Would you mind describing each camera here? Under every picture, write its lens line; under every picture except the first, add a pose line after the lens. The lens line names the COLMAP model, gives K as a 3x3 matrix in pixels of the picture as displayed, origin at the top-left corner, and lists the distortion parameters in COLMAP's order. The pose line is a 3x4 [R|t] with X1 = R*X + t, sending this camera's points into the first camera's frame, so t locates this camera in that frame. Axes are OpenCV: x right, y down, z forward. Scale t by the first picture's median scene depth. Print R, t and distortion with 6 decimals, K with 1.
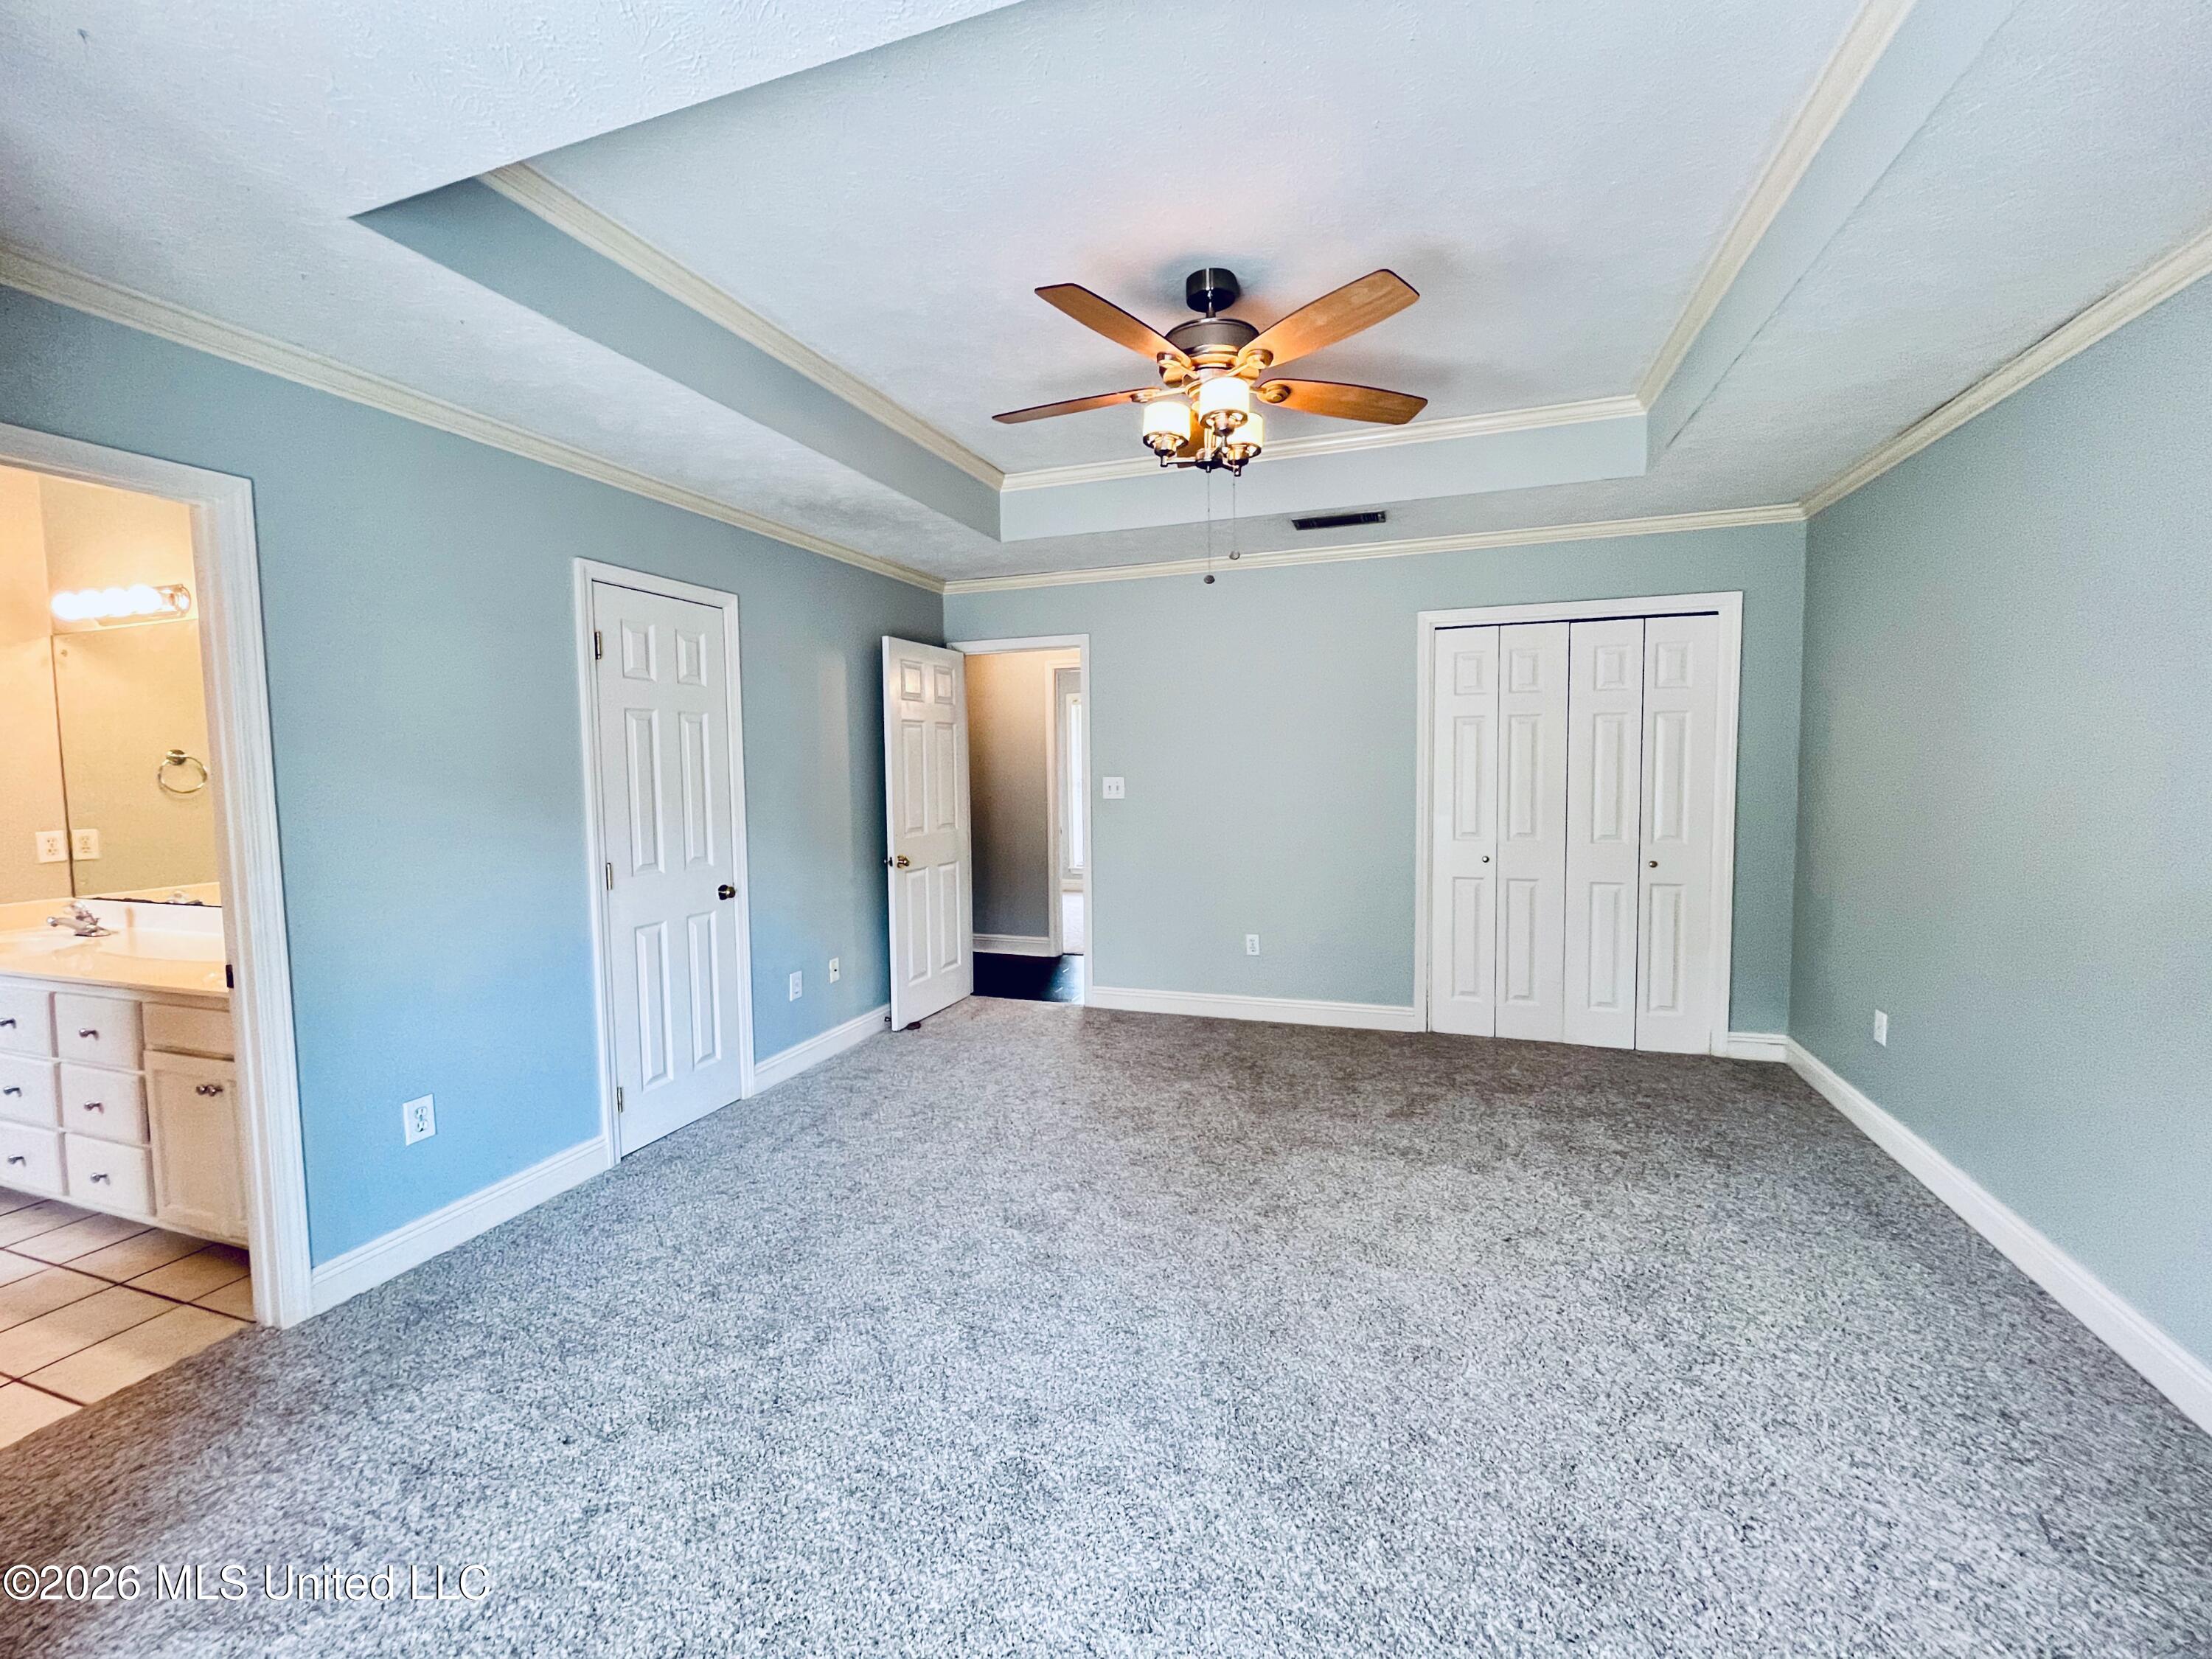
lens RADIAL K [[906.3, 0, 1098.9], [0, 906.3, 820.3], [0, 0, 1]] dist [-0.005152, 0.000683]
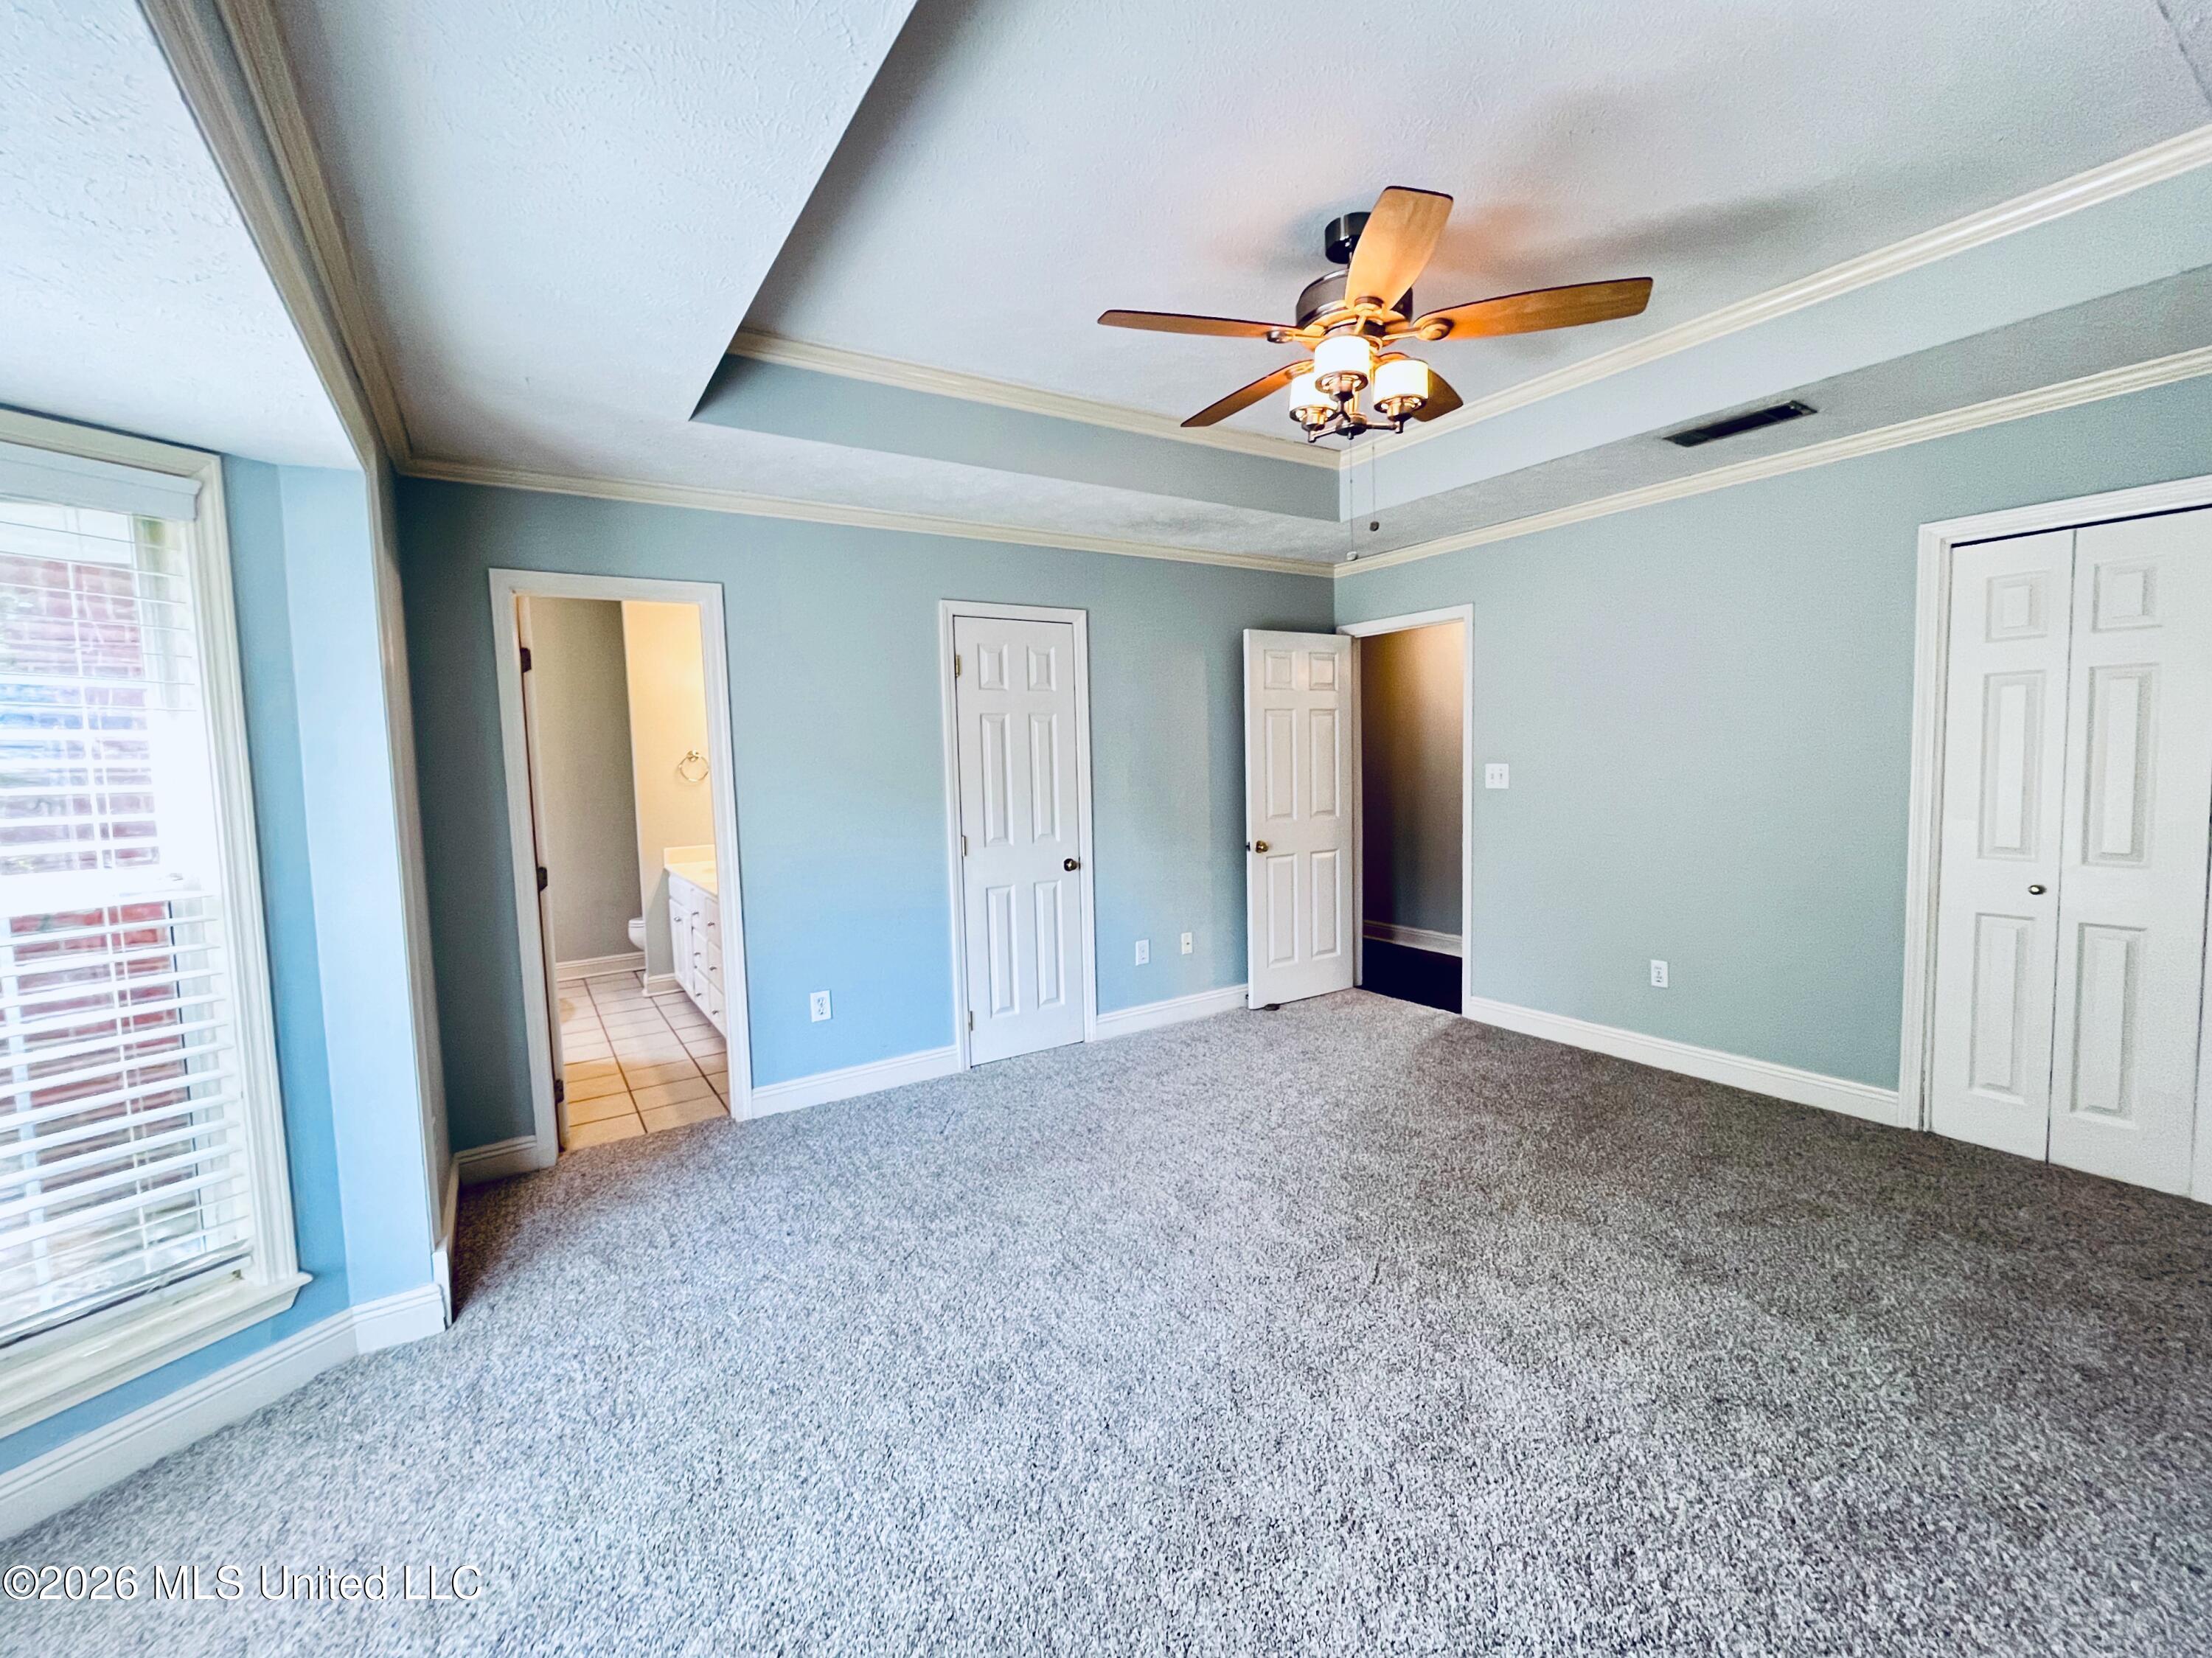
lens RADIAL K [[906.3, 0, 1066.6], [0, 906.3, 824.3], [0, 0, 1]] dist [-0.005152, 0.000683]
pose [[0.790984, 0.037165, -0.610707, 0.301818], [-0.020710, 0.999208, 0.033984, -0.013683], [0.611487, -0.014233, 0.791127, 0.062436]]
